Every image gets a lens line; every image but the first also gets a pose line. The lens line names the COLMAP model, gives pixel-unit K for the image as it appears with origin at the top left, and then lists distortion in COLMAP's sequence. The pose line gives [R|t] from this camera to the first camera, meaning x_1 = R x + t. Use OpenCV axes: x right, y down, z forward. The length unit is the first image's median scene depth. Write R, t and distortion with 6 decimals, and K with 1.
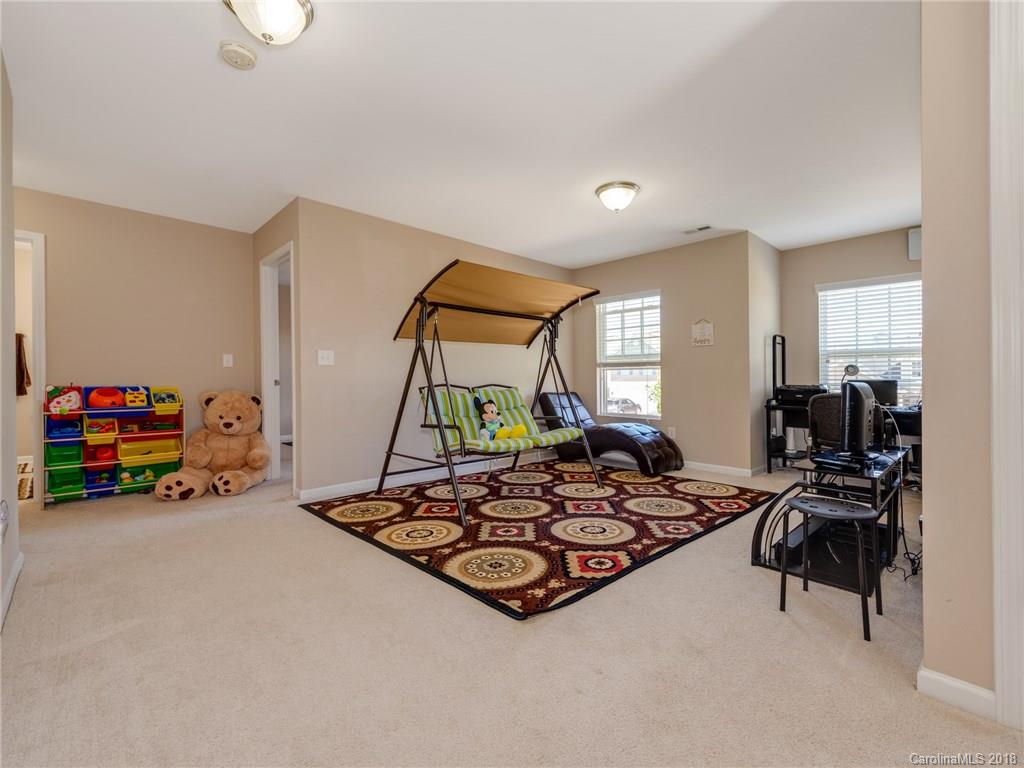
lens RADIAL K [[453.8, 0, 493.2], [0, 453.8, 381.1], [0, 0, 1]] dist [0.001947, -0.000069]
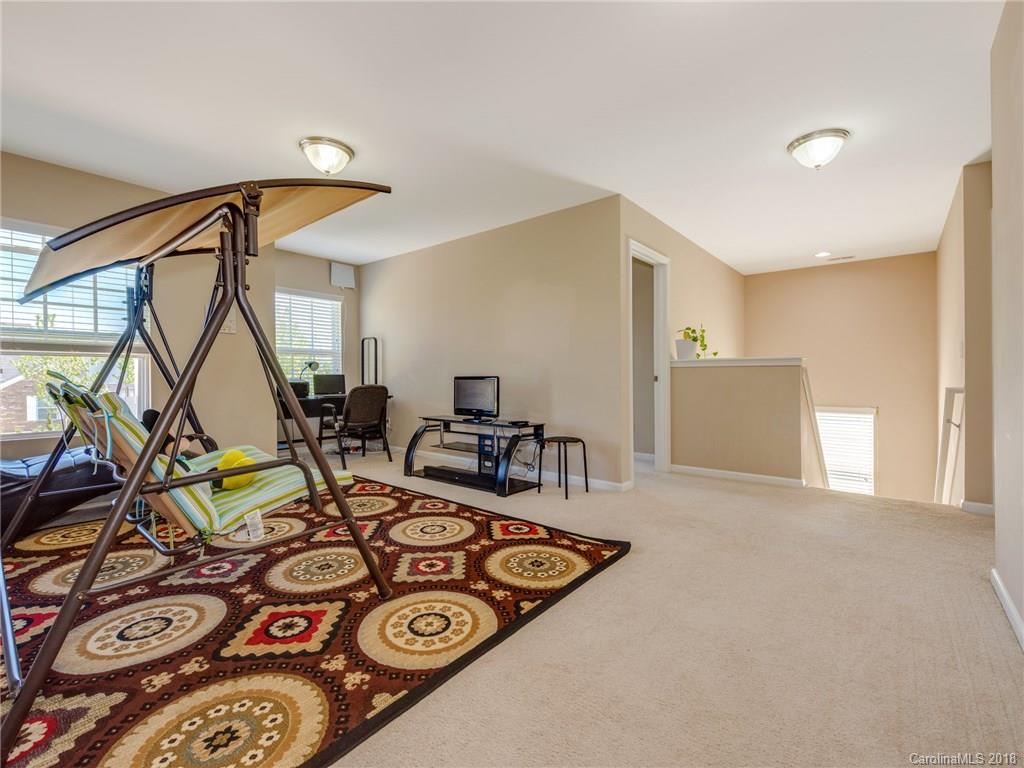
lens RADIAL K [[453.8, 0, 493.2], [0, 453.8, 381.1], [0, 0, 1]] dist [0.001947, -0.000069]
pose [[-0.106502, -0.010615, 0.994256, -0.855372], [0.009680, 0.999885, 0.011712, -0.020121], [-0.994265, 0.010872, -0.106386, 1.021656]]
